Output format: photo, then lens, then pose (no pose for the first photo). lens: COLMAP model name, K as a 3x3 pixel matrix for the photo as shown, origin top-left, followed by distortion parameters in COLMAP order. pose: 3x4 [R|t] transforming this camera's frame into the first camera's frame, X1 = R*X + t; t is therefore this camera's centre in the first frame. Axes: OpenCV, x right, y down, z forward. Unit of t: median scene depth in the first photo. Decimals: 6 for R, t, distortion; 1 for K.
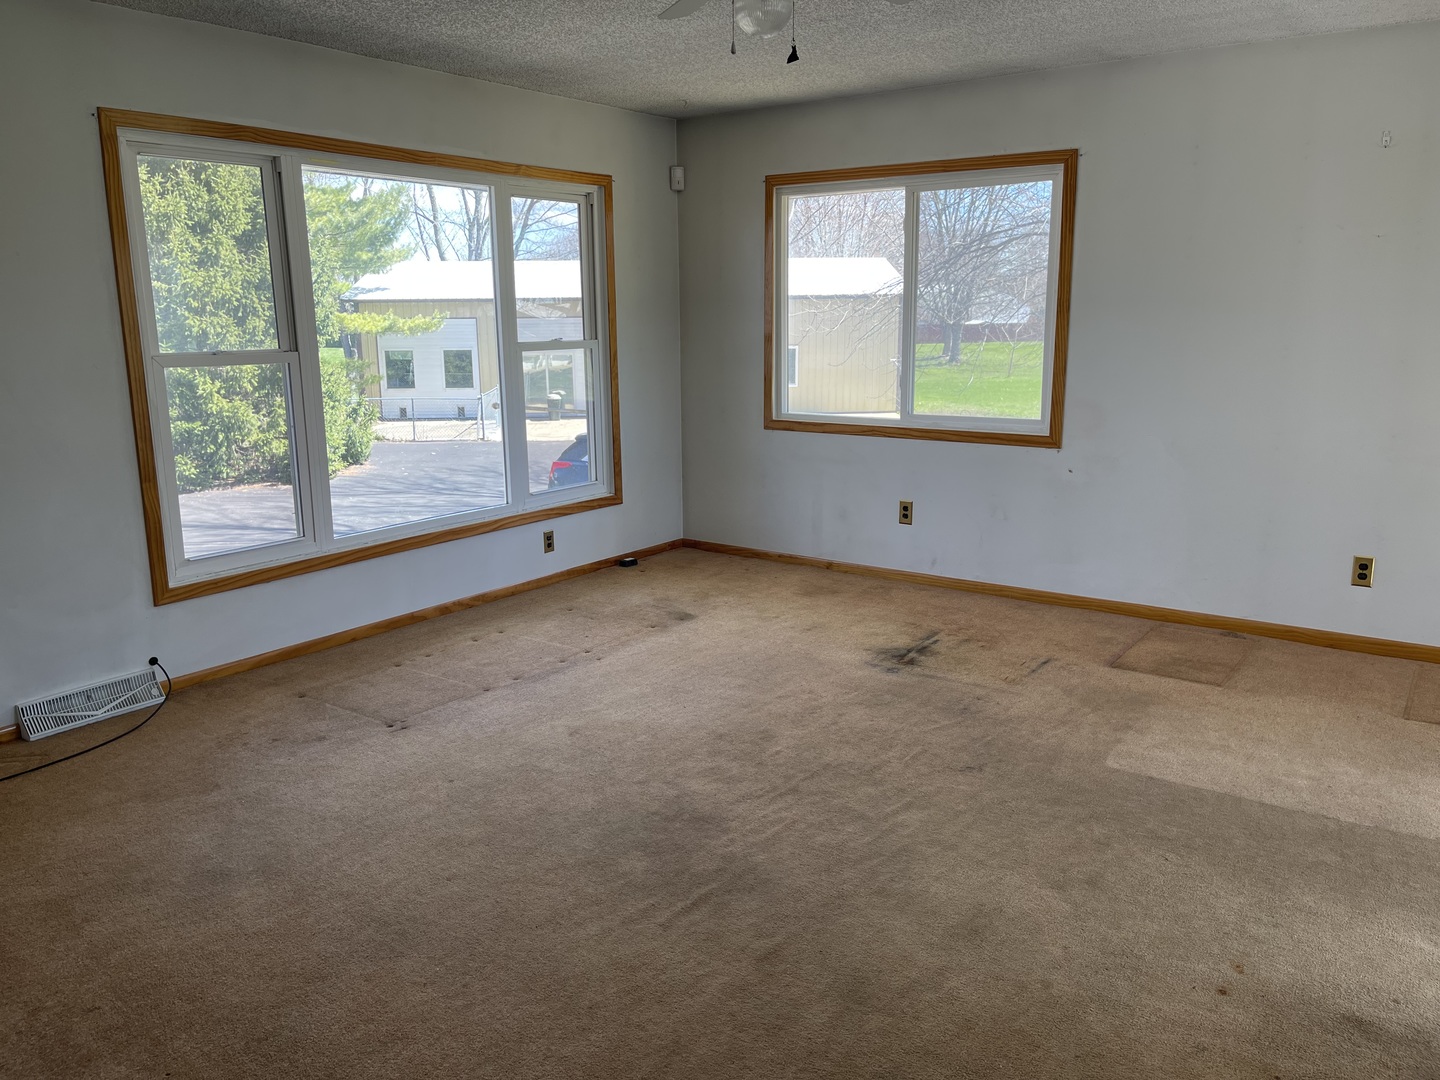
lens RADIAL K [[1085.6, 0, 721.7], [0, 1085.6, 542.9], [0, 0, 1]] dist [0.018824, -0.010341]
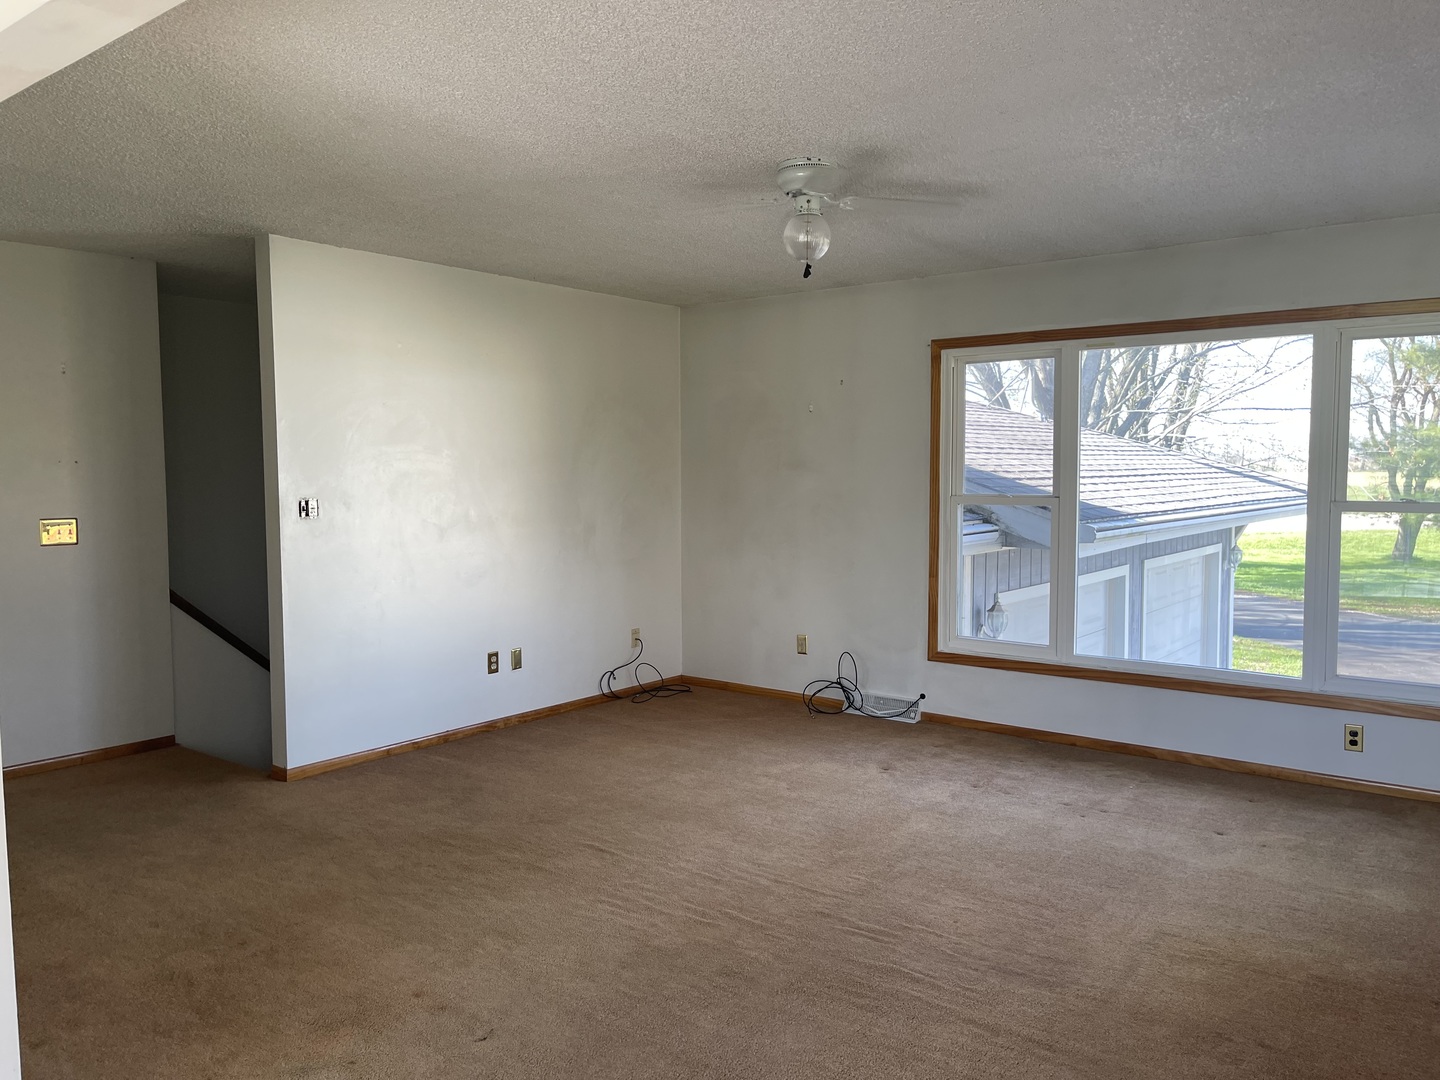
lens RADIAL K [[1085.6, 0, 722.6], [0, 1085.6, 536.7], [0, 0, 1]] dist [0.018824, -0.010341]
pose [[-0.033585, 0.076067, -0.996537, 0.800360], [-0.208910, 0.974539, 0.081429, -0.140448], [0.977358, 0.210922, -0.016839, 0.603747]]
